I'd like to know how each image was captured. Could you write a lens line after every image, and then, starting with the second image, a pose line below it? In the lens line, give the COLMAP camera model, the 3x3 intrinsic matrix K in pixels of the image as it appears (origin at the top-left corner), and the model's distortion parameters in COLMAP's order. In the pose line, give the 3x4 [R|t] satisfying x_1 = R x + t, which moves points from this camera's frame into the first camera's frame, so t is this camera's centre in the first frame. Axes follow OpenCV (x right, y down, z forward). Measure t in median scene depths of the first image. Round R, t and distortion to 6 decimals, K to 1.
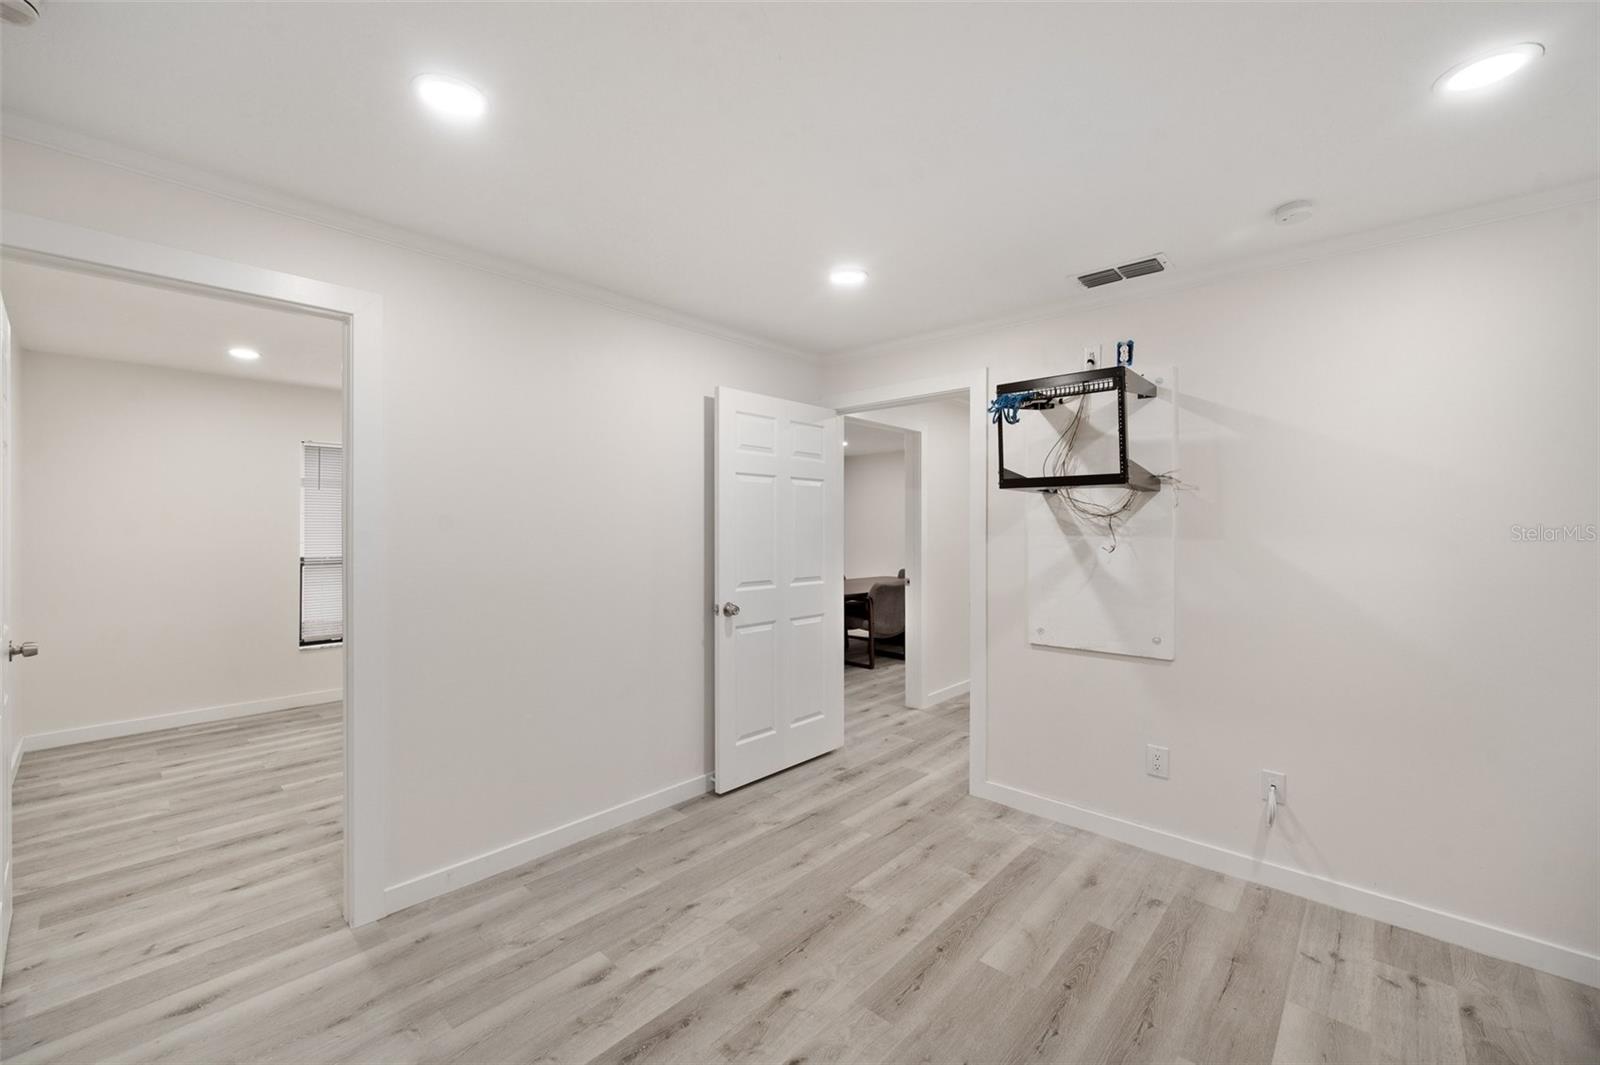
lens RADIAL K [[634.6, 0, 796.3], [0, 634.6, 531.8], [0, 0, 1]] dist [-0.001053, -0.000372]
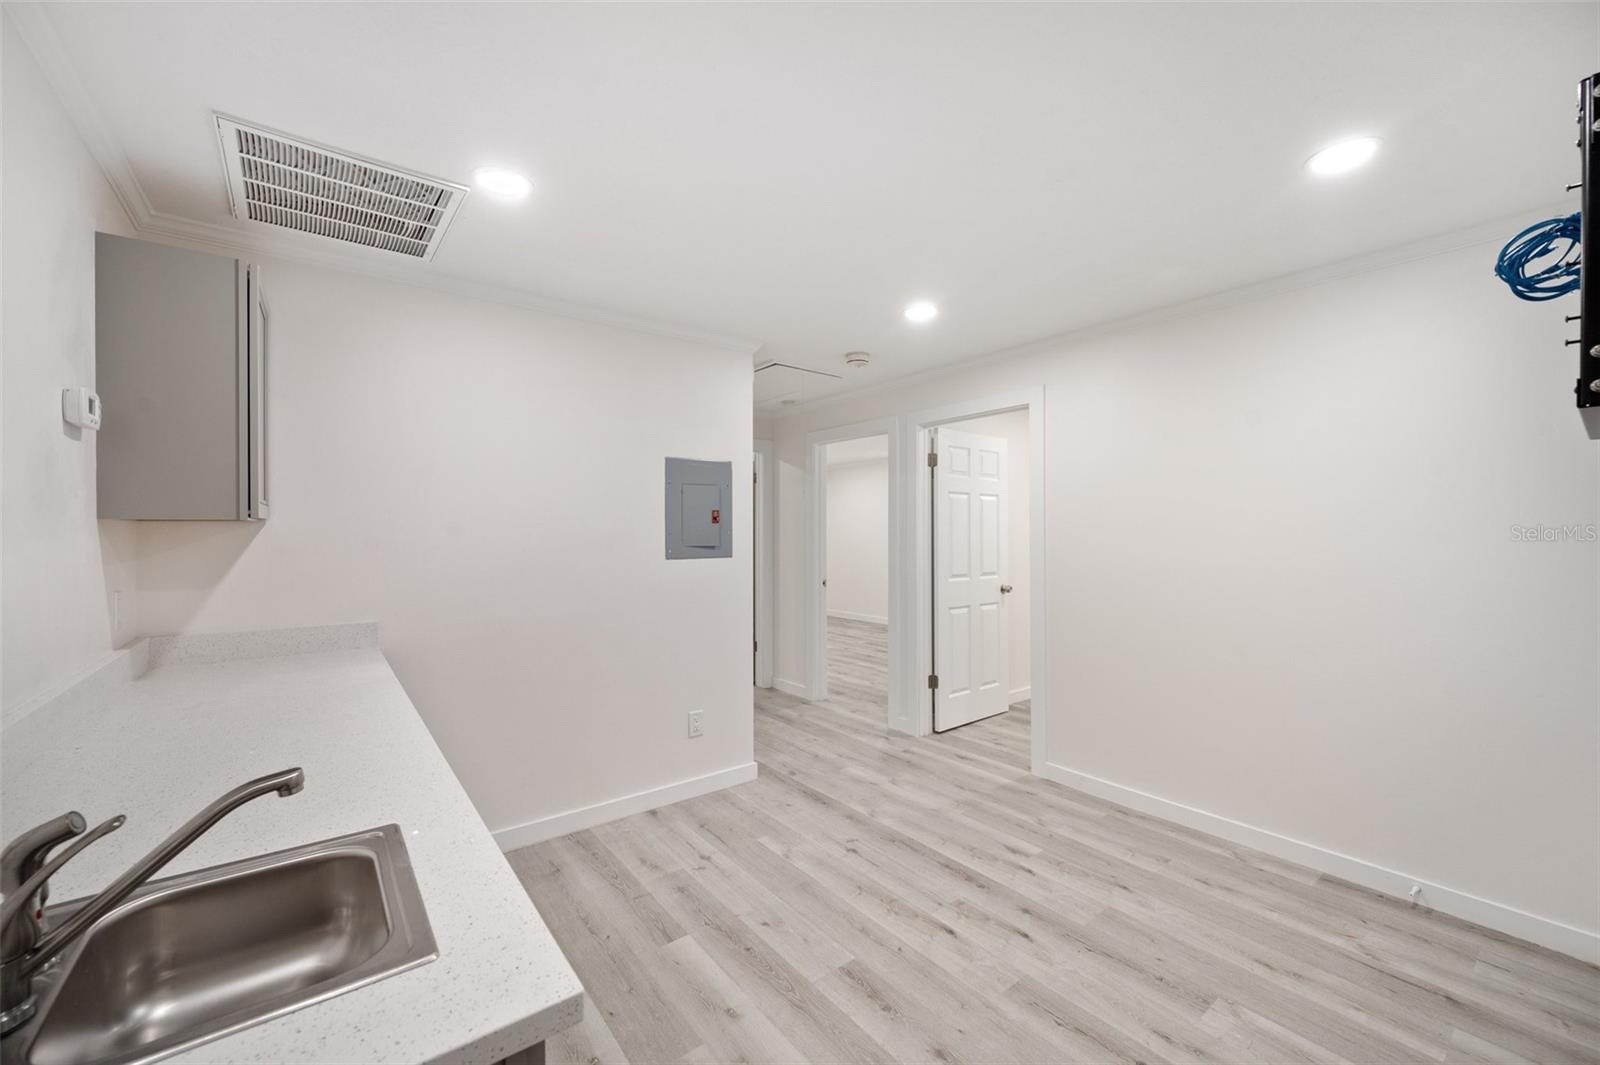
lens RADIAL K [[634.6, 0, 810.3], [0, 634.6, 531.3], [0, 0, 1]] dist [-0.001053, -0.000372]
pose [[-0.158555, -0.004522, -0.987340, 1.091322], [-0.001846, 0.999989, -0.004284, -0.001179], [0.987348, 0.001143, -0.158561, 0.730592]]
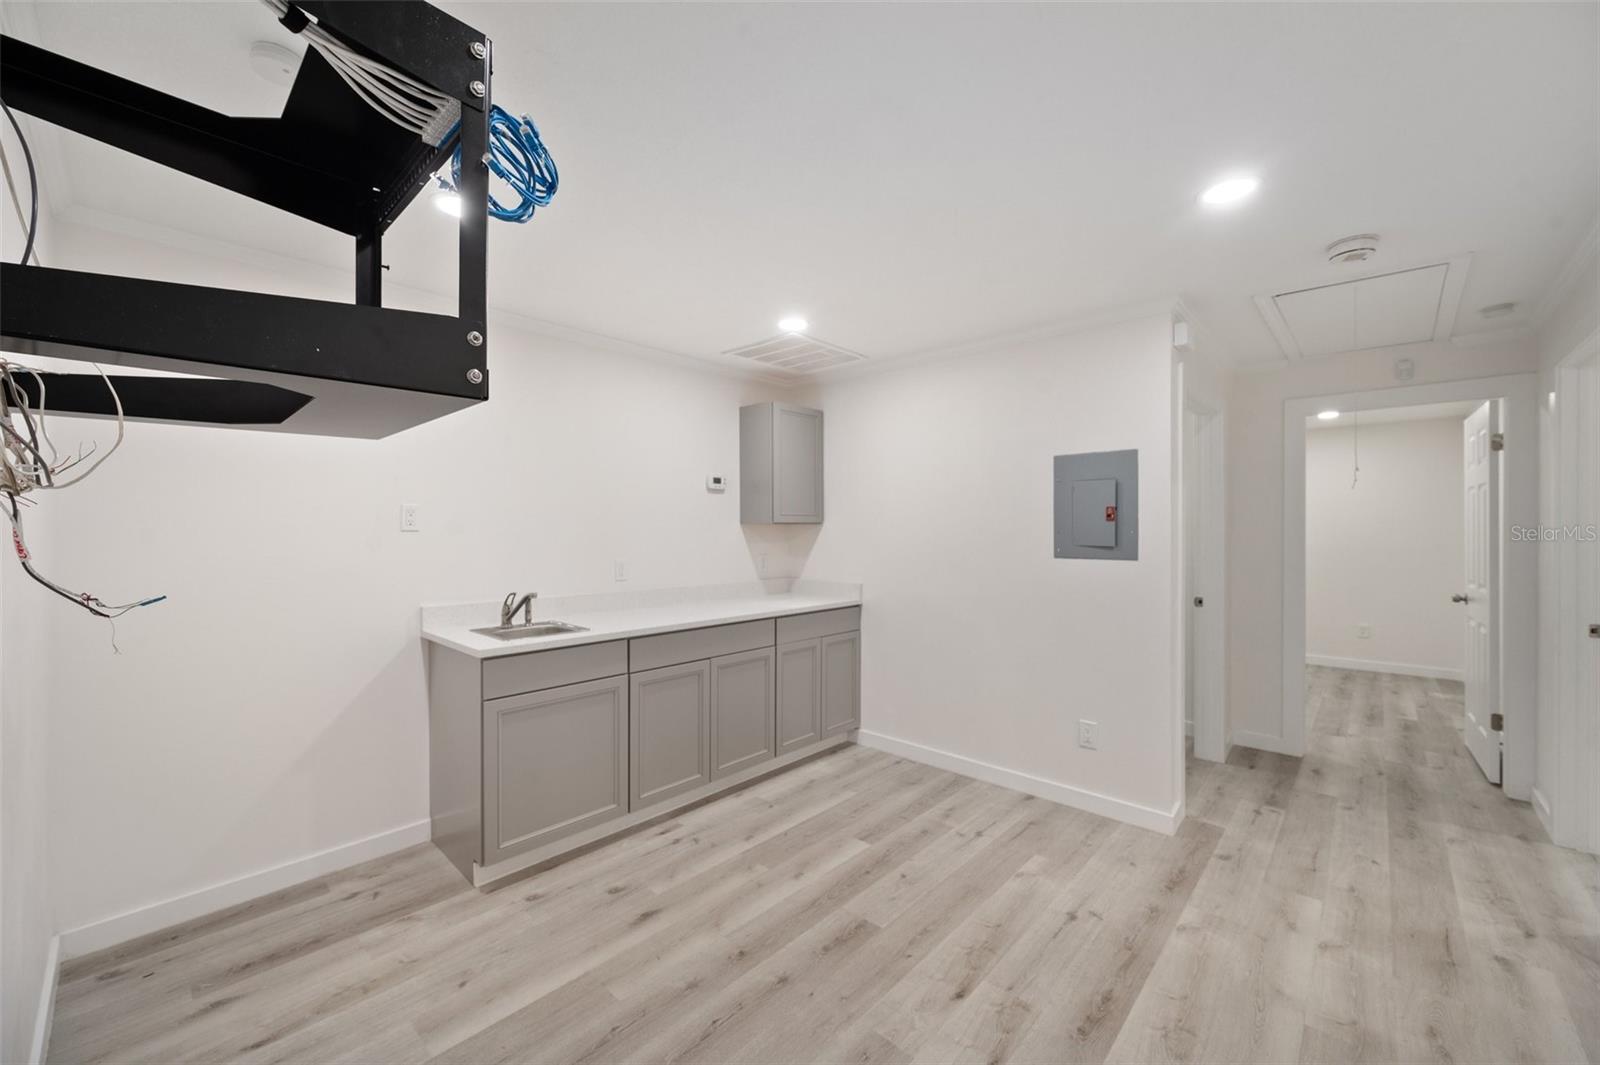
lens RADIAL K [[634.6, 0, 791.8], [0, 634.6, 531.1], [0, 0, 1]] dist [-0.001053, -0.000372]
pose [[-0.999907, -0.006124, 0.012207, 0.234368], [-0.006031, 0.999953, 0.007648, -0.012815], [-0.012253, 0.007574, -0.999896, 1.714661]]
